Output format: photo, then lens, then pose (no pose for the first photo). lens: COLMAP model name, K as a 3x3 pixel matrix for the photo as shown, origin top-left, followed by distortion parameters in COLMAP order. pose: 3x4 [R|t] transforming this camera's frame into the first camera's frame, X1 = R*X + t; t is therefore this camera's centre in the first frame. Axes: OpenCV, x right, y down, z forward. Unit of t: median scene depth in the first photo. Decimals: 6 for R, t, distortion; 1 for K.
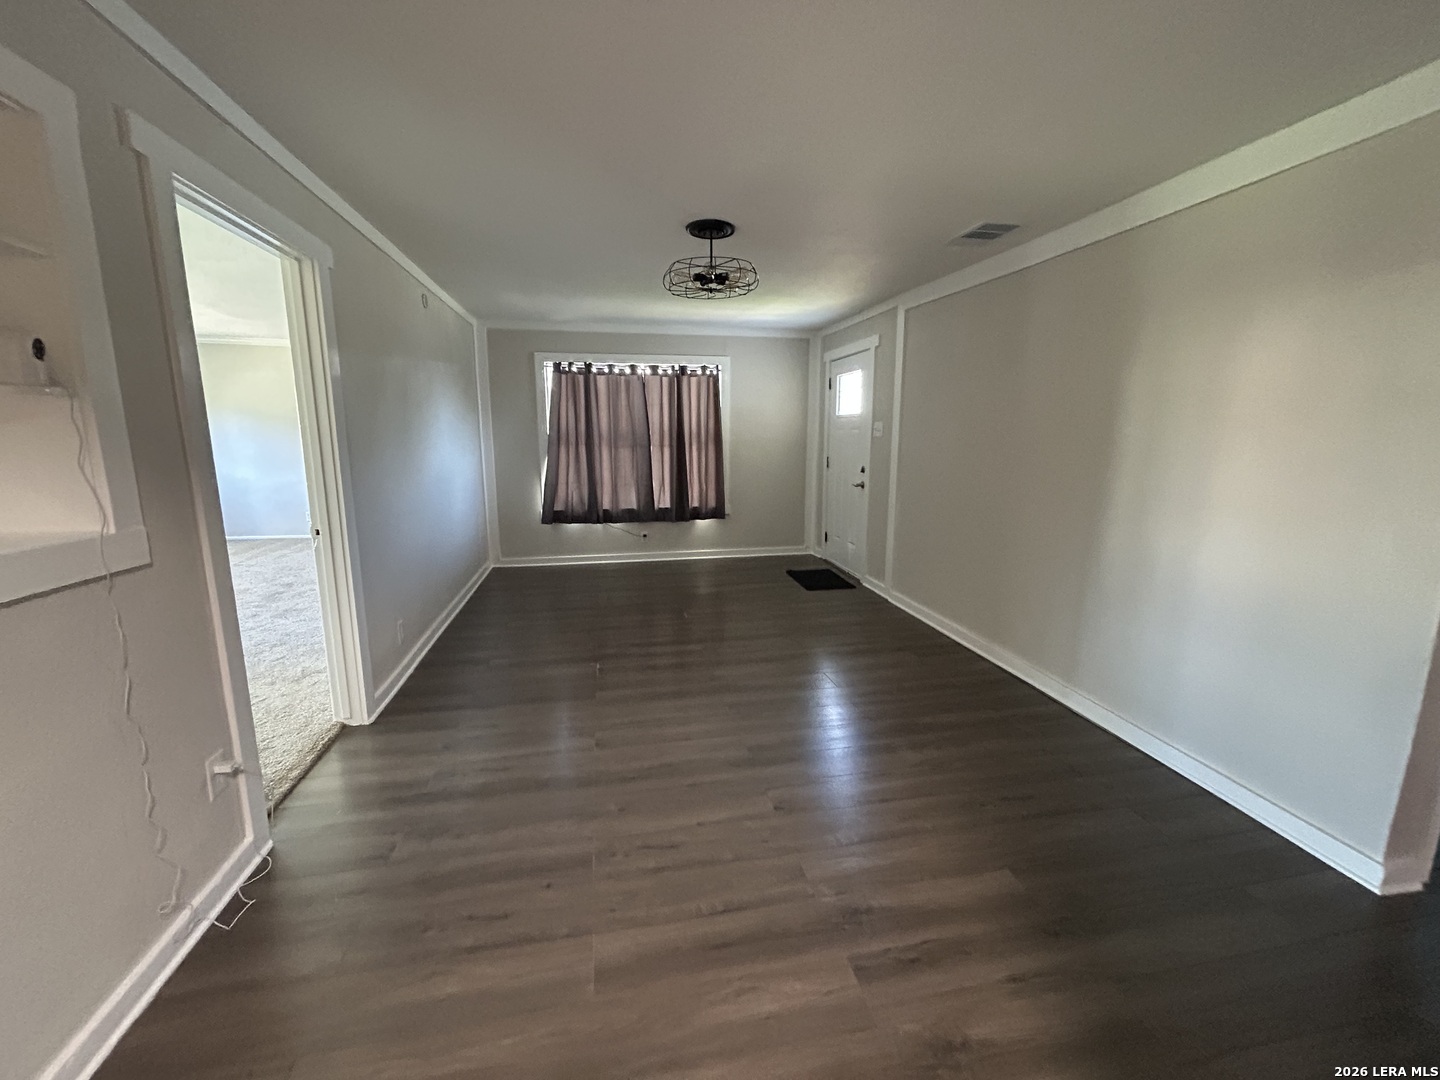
lens RADIAL K [[583.1, 0, 716.0], [0, 583.1, 537.3], [0, 0, 1]] dist [0.001622, 0.001370]
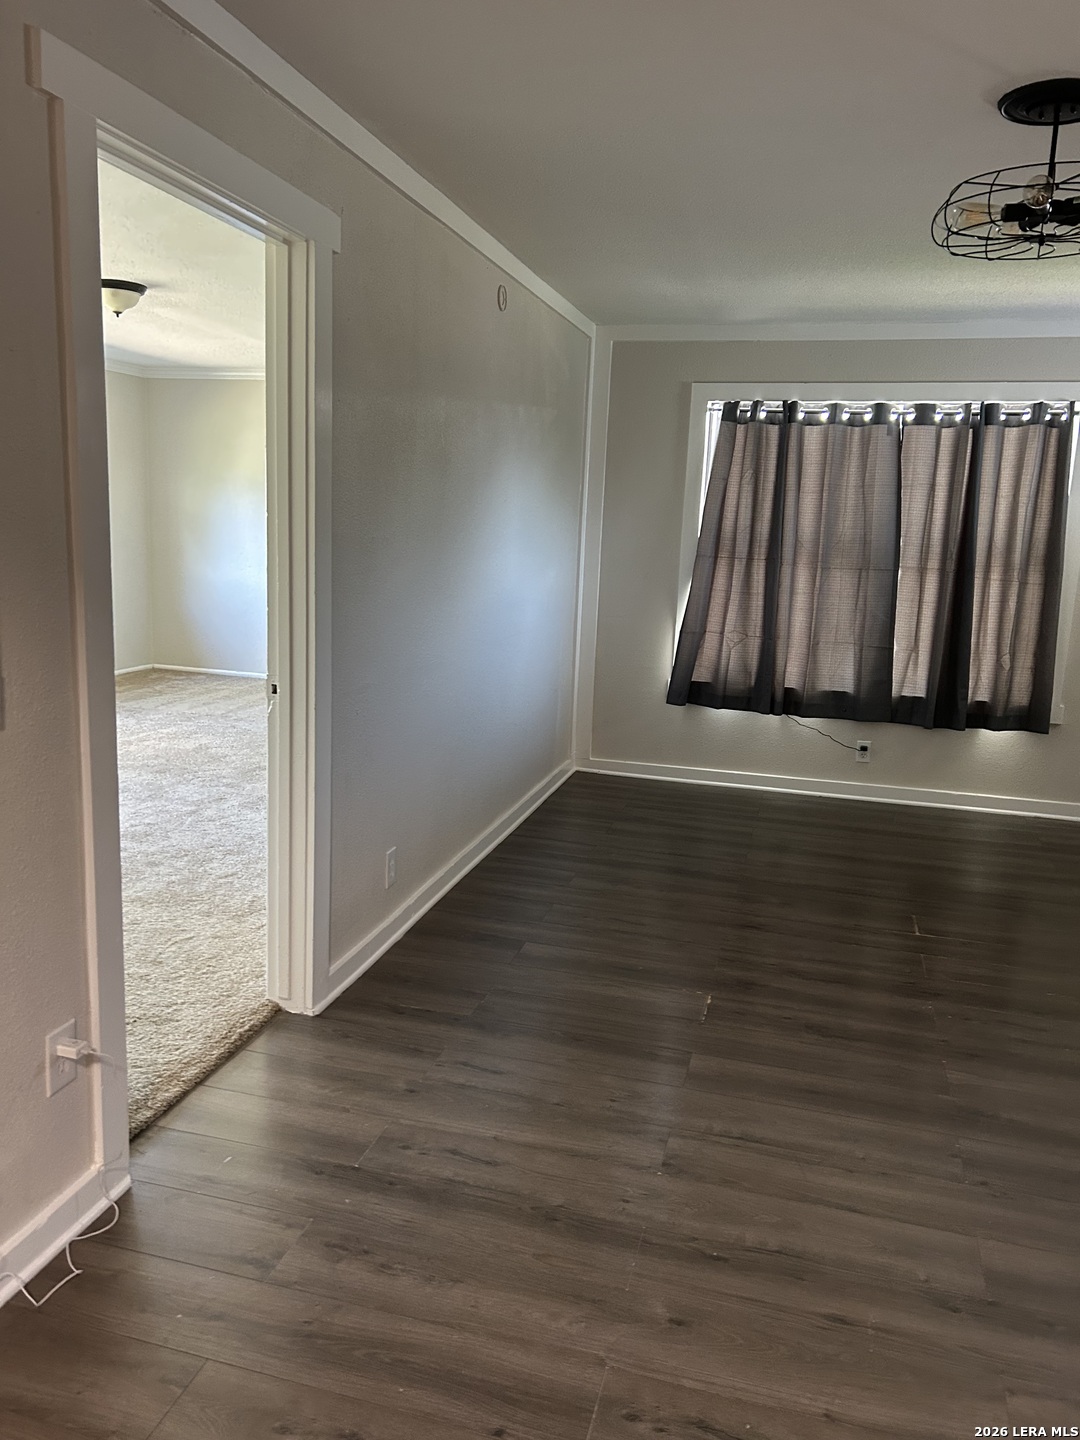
lens RADIAL K [[1088.3, 0, 528.4], [0, 1088.3, 723.8], [0, 0, 1]] dist [0.060314, -0.057995]
pose [[0.893467, 0.115519, -0.434019, 0.051763], [-0.116189, 0.992910, 0.025090, -0.028748], [0.433841, 0.028011, 0.900554, 0.074492]]
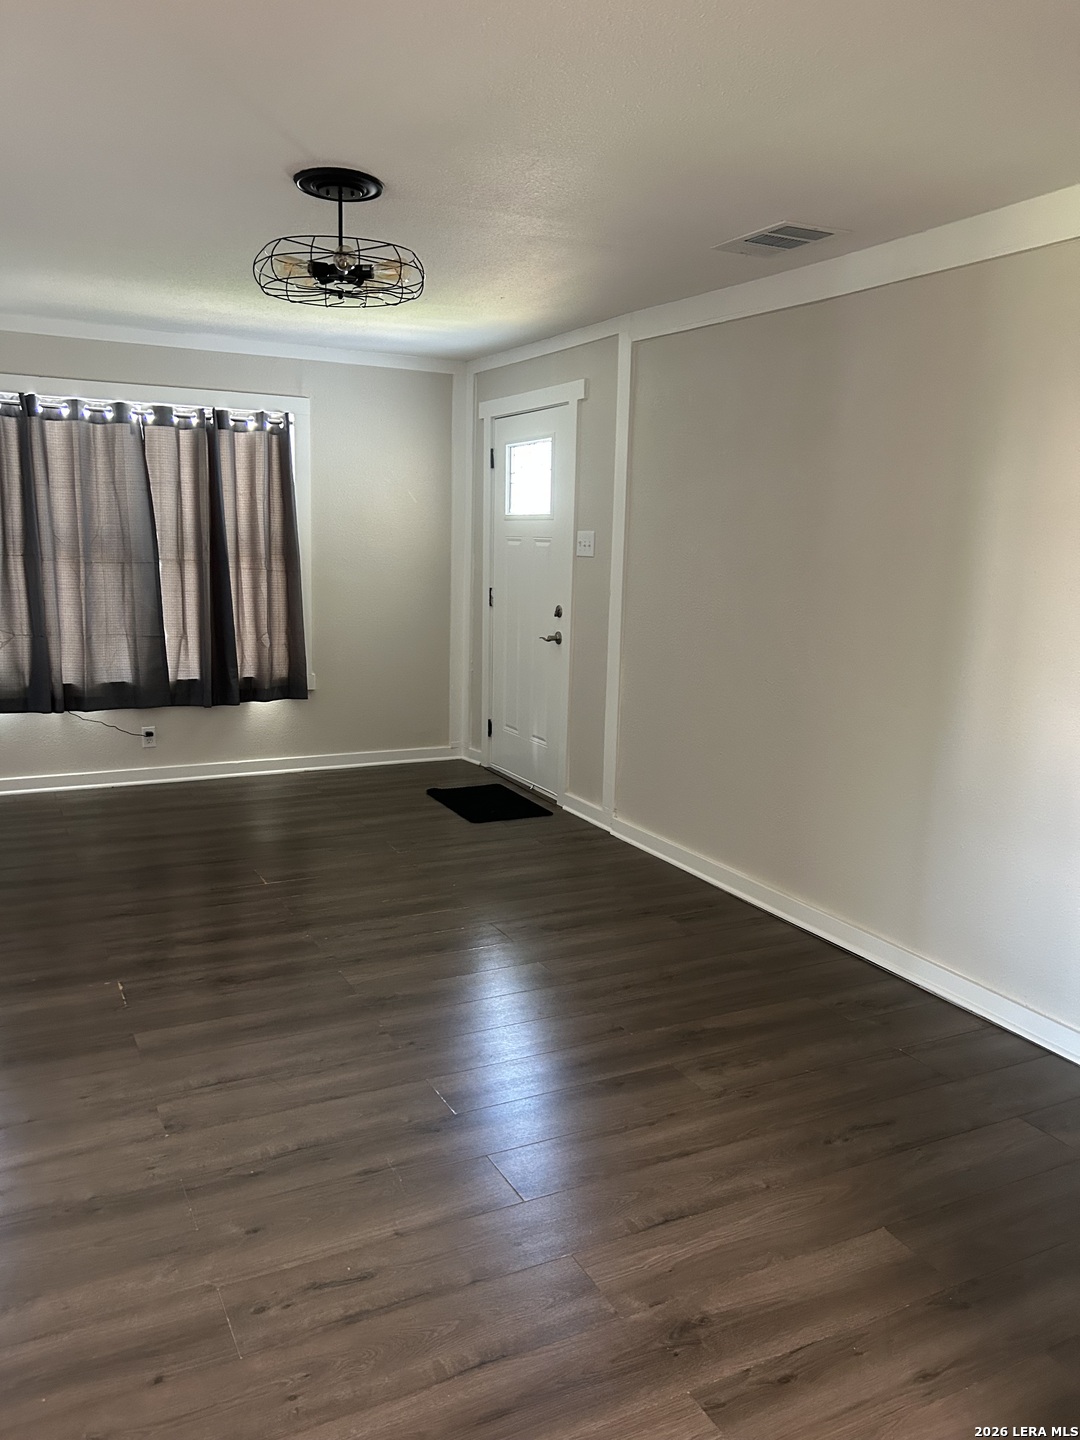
lens RADIAL K [[1088.3, 0, 522.0], [0, 1088.3, 726.4], [0, 0, 1]] dist [0.060314, -0.057995]
pose [[0.962224, -0.022272, 0.271347, -0.138394], [0.022754, 0.999740, 0.001368, -0.006621], [-0.271307, 0.004858, 0.962481, -0.058688]]
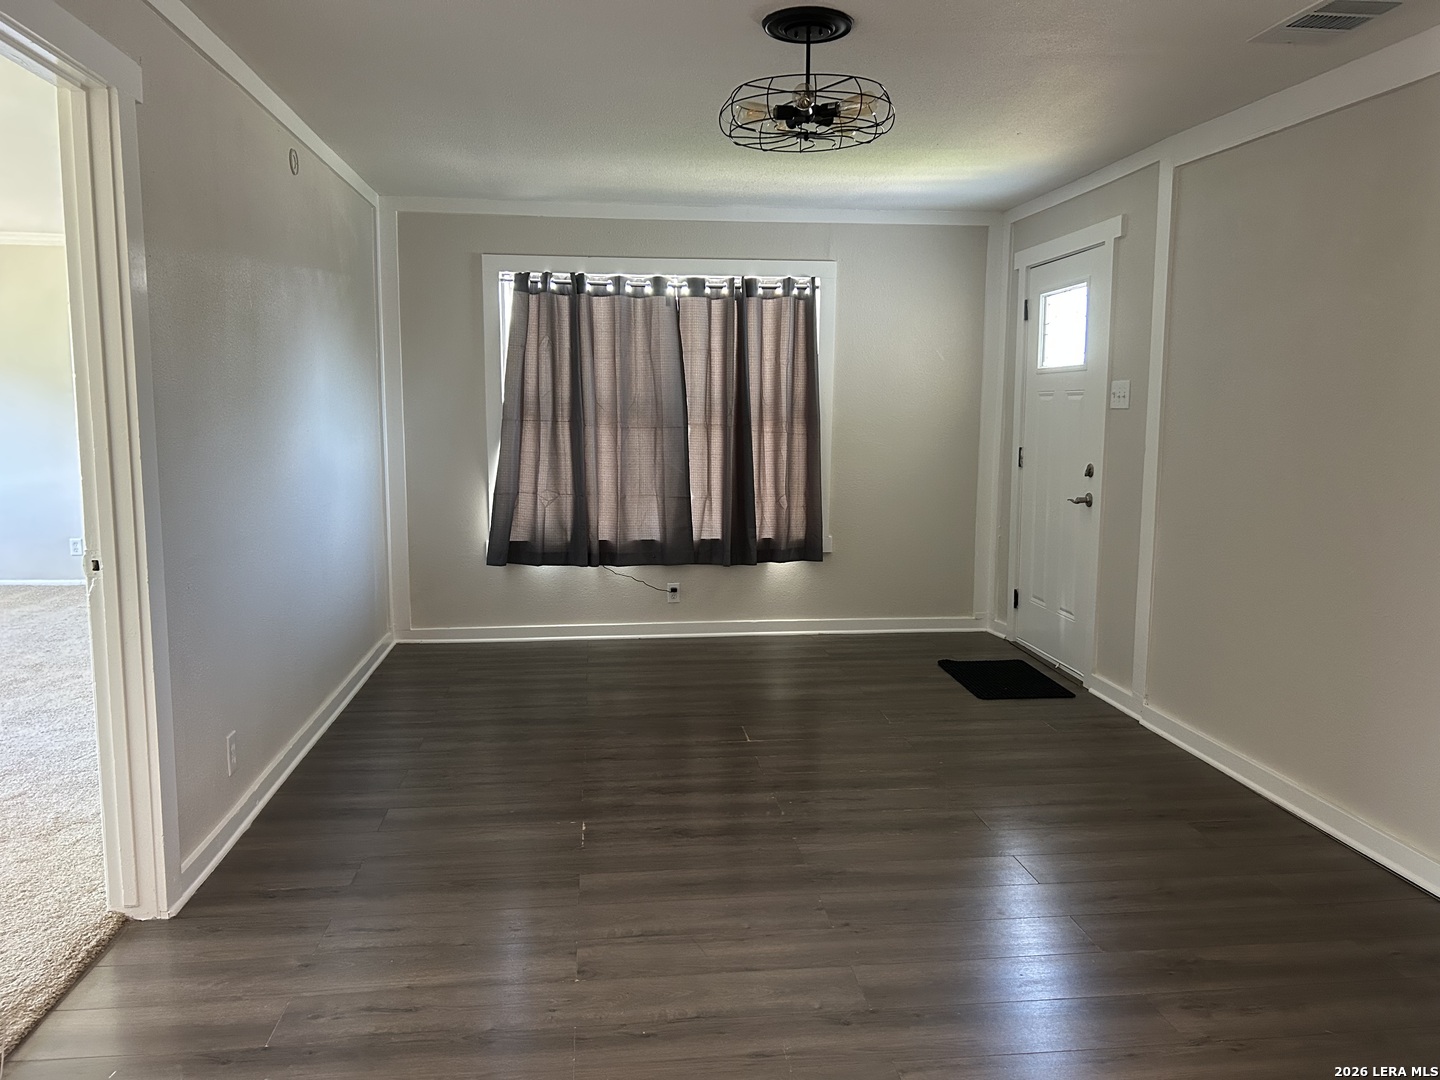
lens RADIAL K [[1088.3, 0, 719.8], [0, 1088.3, 551.1], [0, 0, 1]] dist [0.060314, -0.057995]
pose [[0.996936, 0.015407, -0.076686, -0.004851], [-0.018963, 0.998768, -0.045867, 0.012996], [0.075885, 0.047180, 0.996000, -0.008468]]
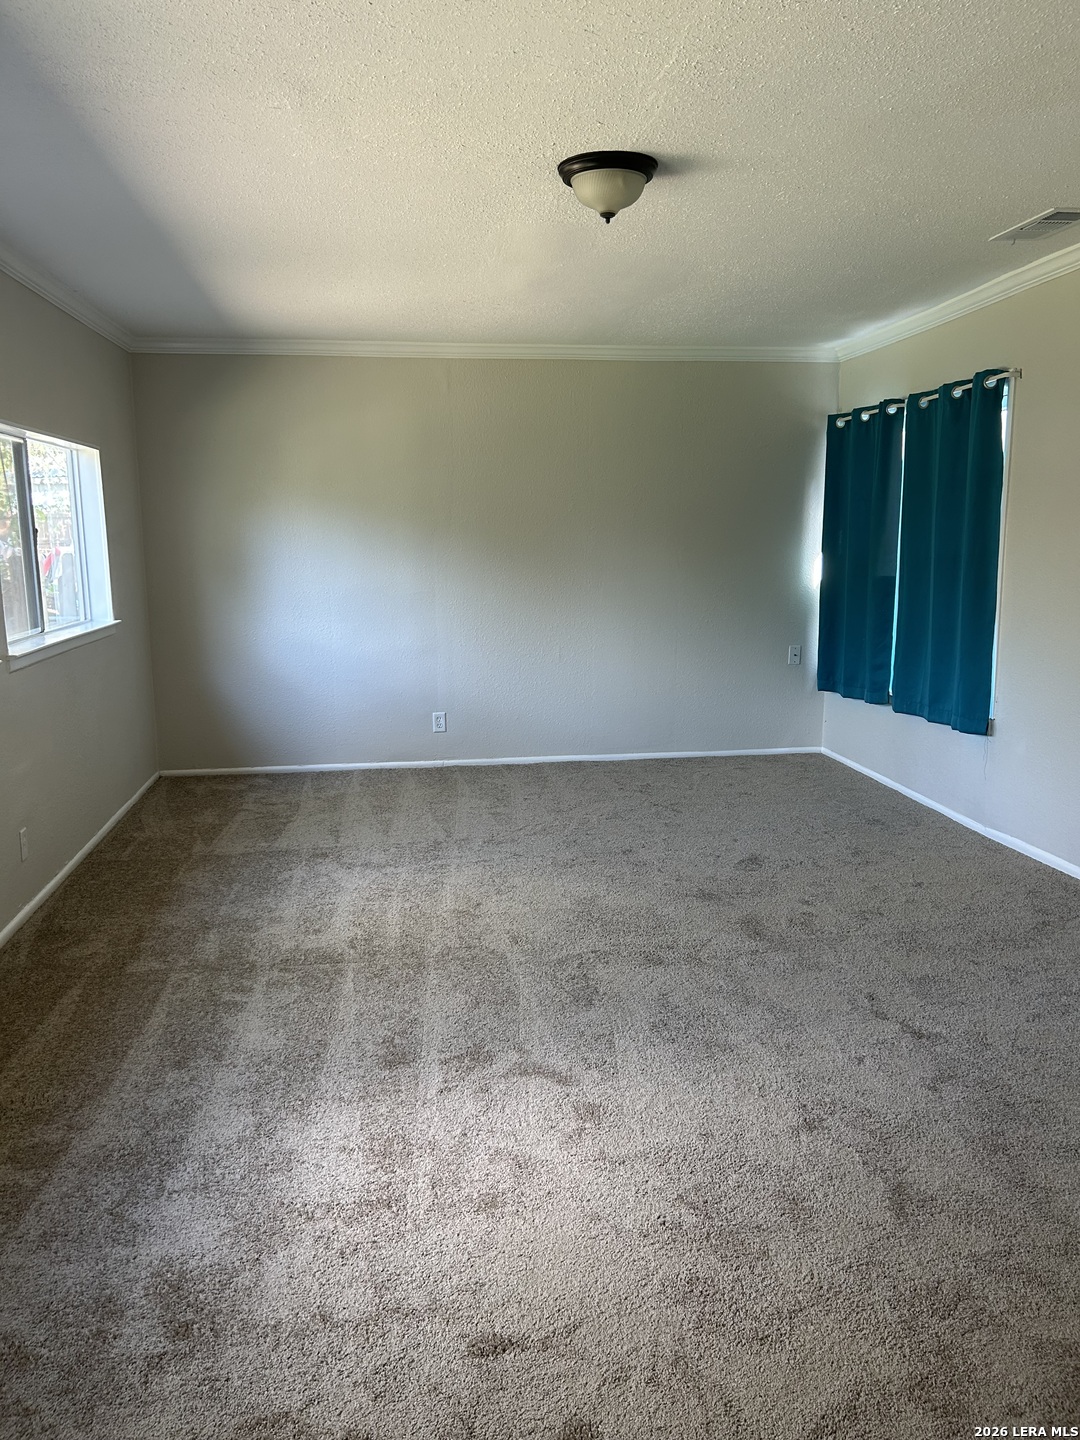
lens RADIAL K [[1088.3, 0, 524.4], [0, 1088.3, 726.8], [0, 0, 1]] dist [0.060314, -0.057995]
pose [[0.997798, -0.007018, -0.065951, -1.457554], [0.007261, 0.999968, 0.003437, -0.084468], [0.065925, -0.003908, 0.997817, 0.336769]]
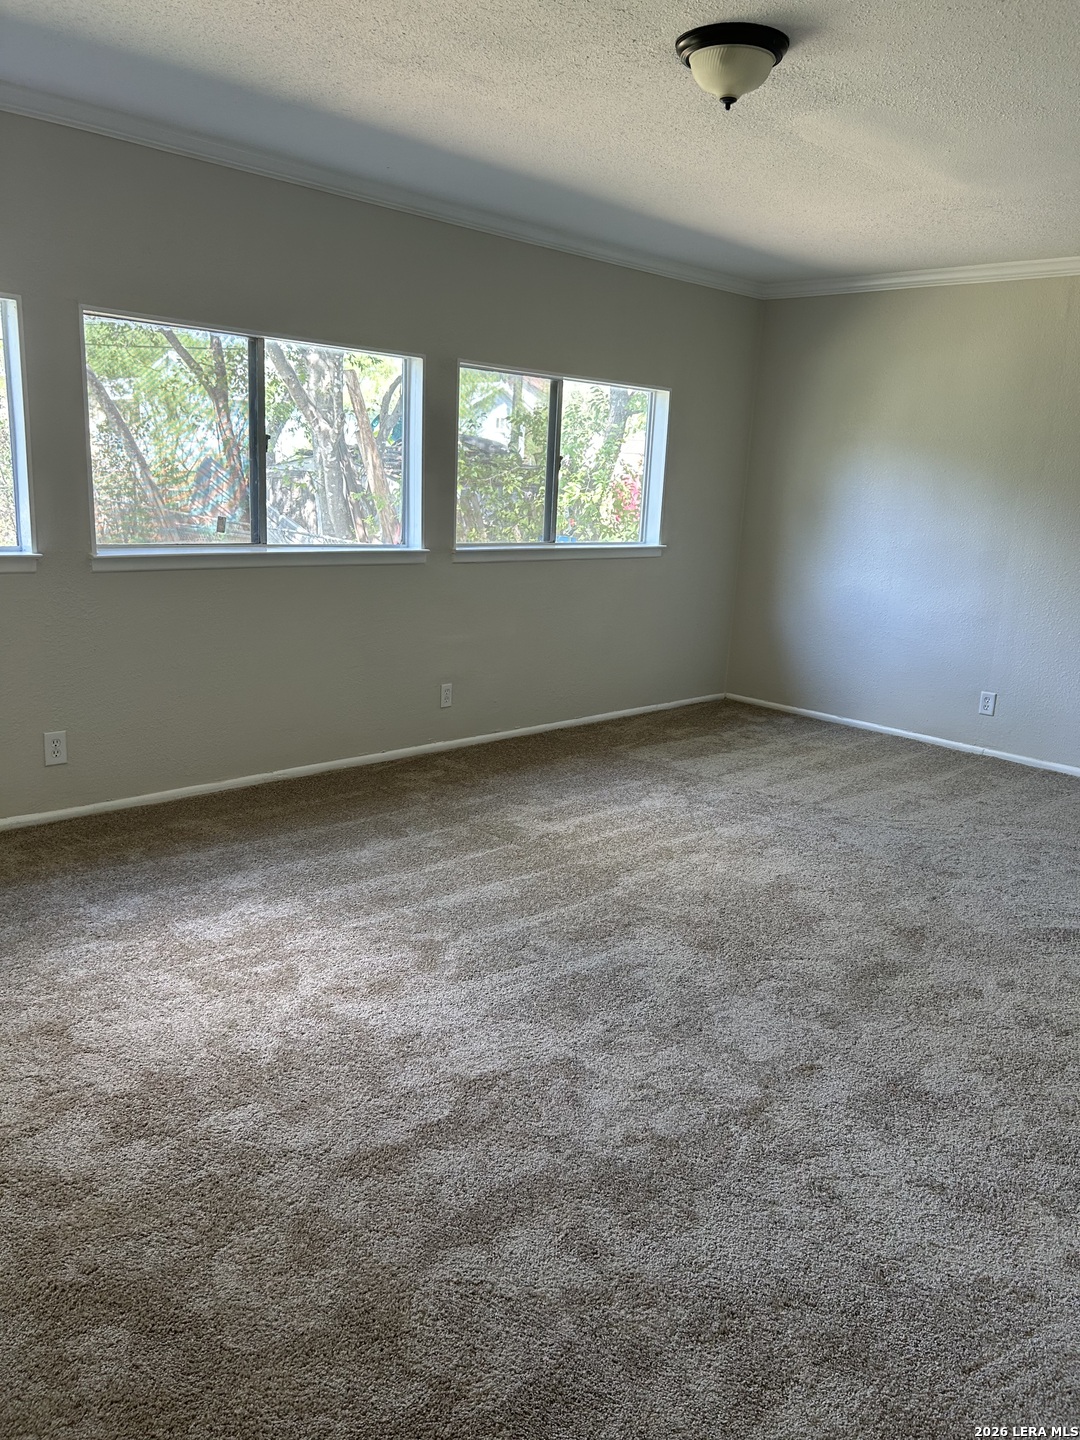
lens RADIAL K [[1088.3, 0, 543.2], [0, 1088.3, 720.6], [0, 0, 1]] dist [0.060314, -0.057995]
pose [[0.560599, 0.208812, -0.801328, -0.643057], [-0.193692, 0.973907, 0.118278, -0.137205], [0.805116, 0.088904, 0.586416, 0.766495]]
